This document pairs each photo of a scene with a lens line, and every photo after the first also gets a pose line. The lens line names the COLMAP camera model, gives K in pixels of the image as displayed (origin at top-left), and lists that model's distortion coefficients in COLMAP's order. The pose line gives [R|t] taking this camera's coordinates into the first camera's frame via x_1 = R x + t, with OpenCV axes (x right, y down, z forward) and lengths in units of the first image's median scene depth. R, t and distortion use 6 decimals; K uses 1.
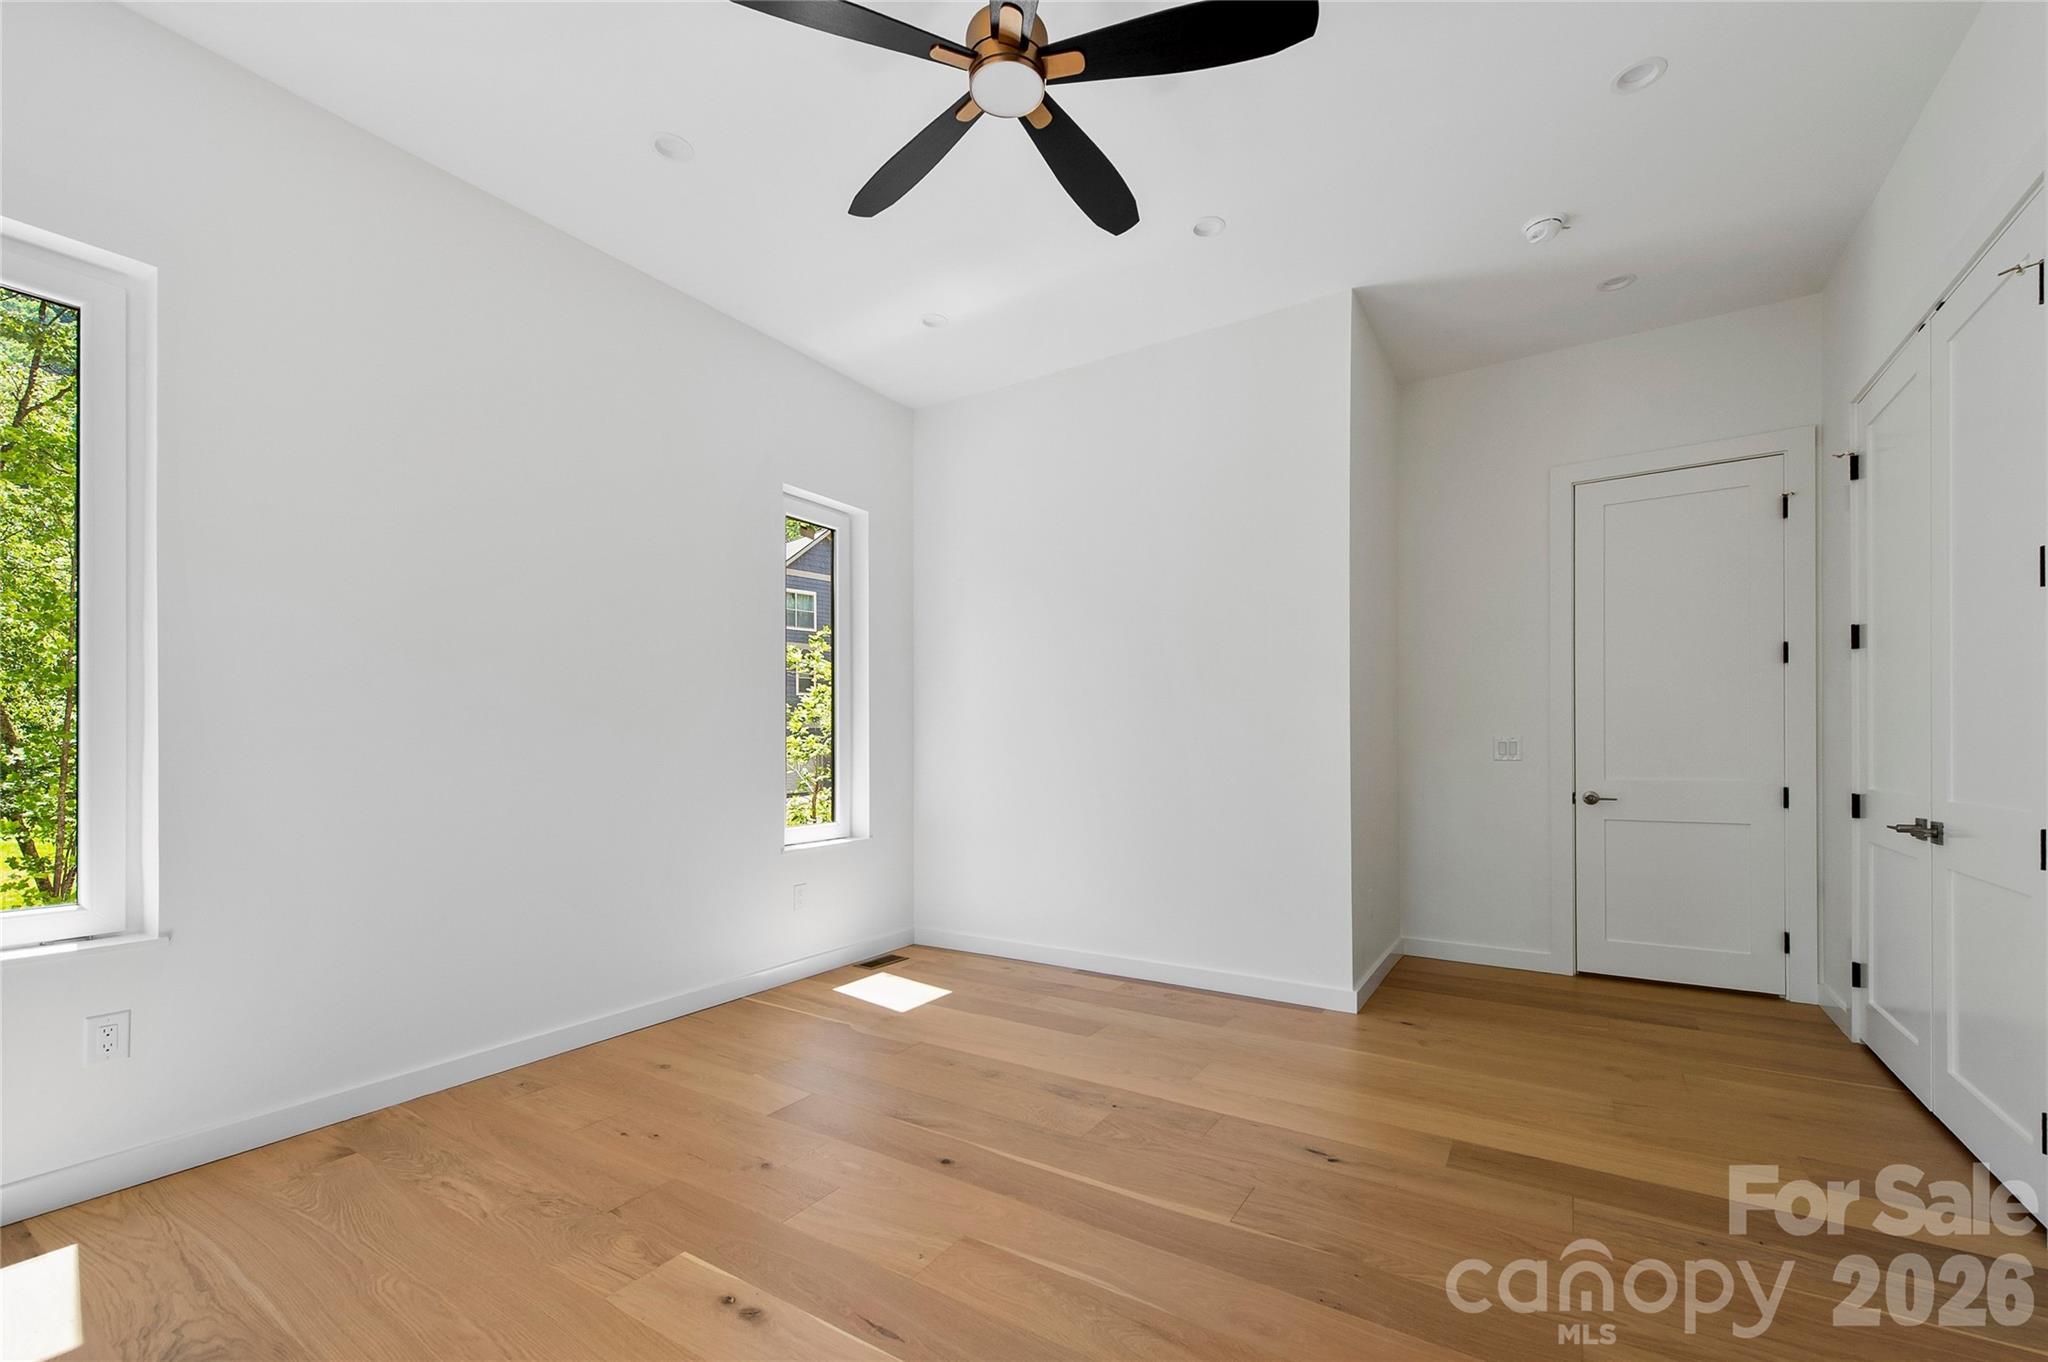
lens RADIAL K [[848.8, 0, 1010.5], [0, 848.8, 742.8], [0, 0, 1]] dist [0.014319, -0.004516]
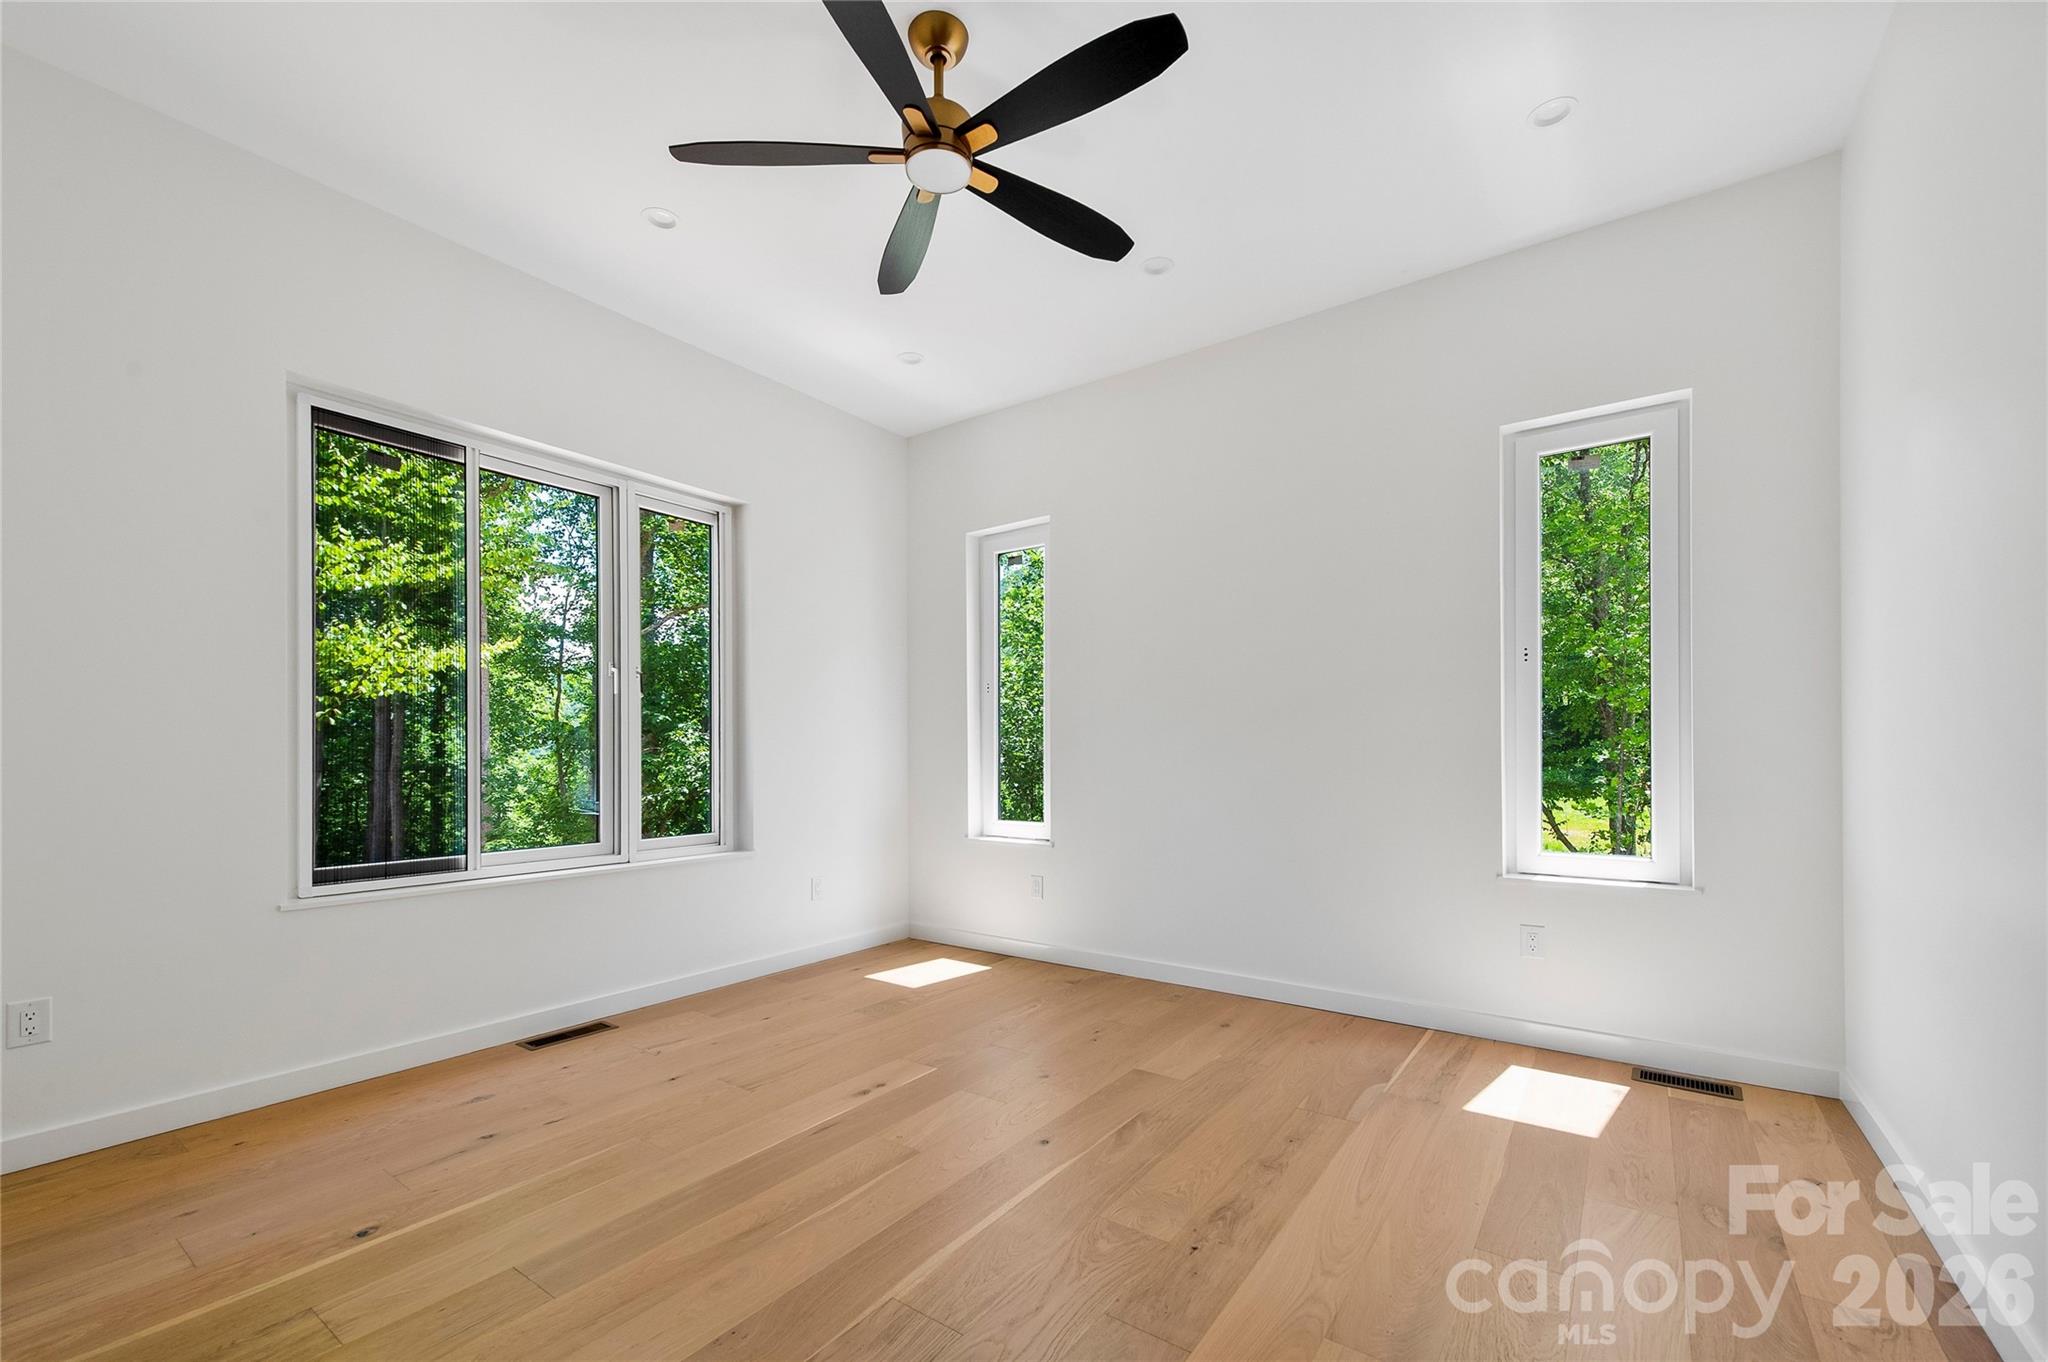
lens RADIAL K [[848.8, 0, 1037.7], [0, 848.8, 723.2], [0, 0, 1]] dist [0.014319, -0.004516]
pose [[-0.027815, -0.020922, -0.999394, 0.745539], [0.004906, 0.999766, -0.021066, -0.005160], [0.999601, -0.005489, -0.027706, 0.769159]]
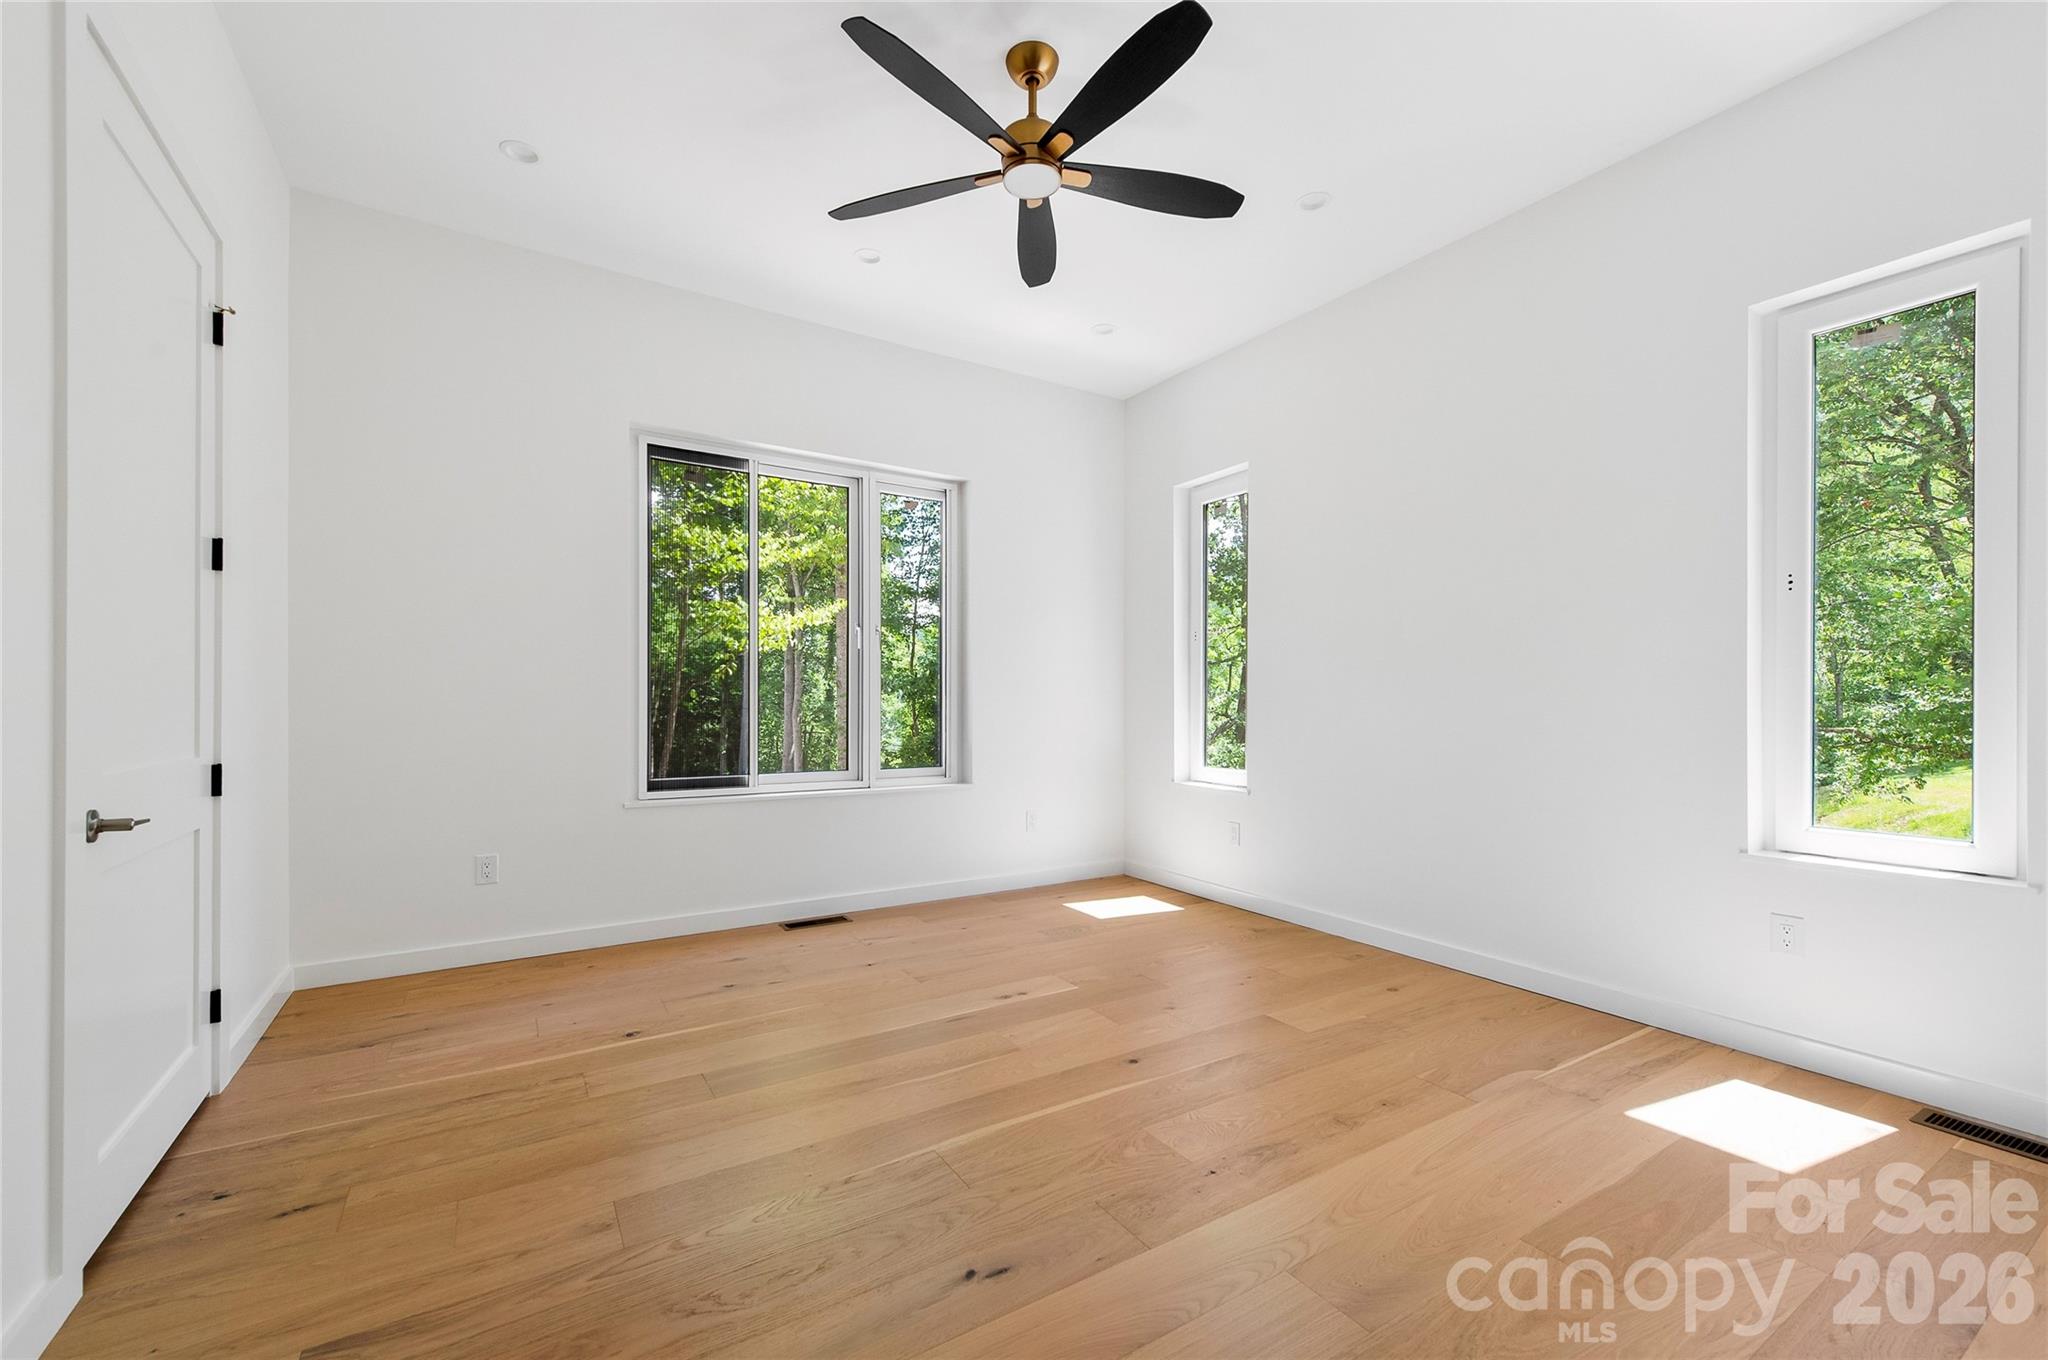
lens RADIAL K [[848.8, 0, 1028.3], [0, 848.8, 670.5], [0, 0, 1]] dist [0.014319, -0.004516]
pose [[-0.408094, -0.019884, -0.912723, 0.771620], [0.002400, 0.999736, -0.022853, -0.002912], [0.912937, -0.011517, -0.407939, 1.008368]]
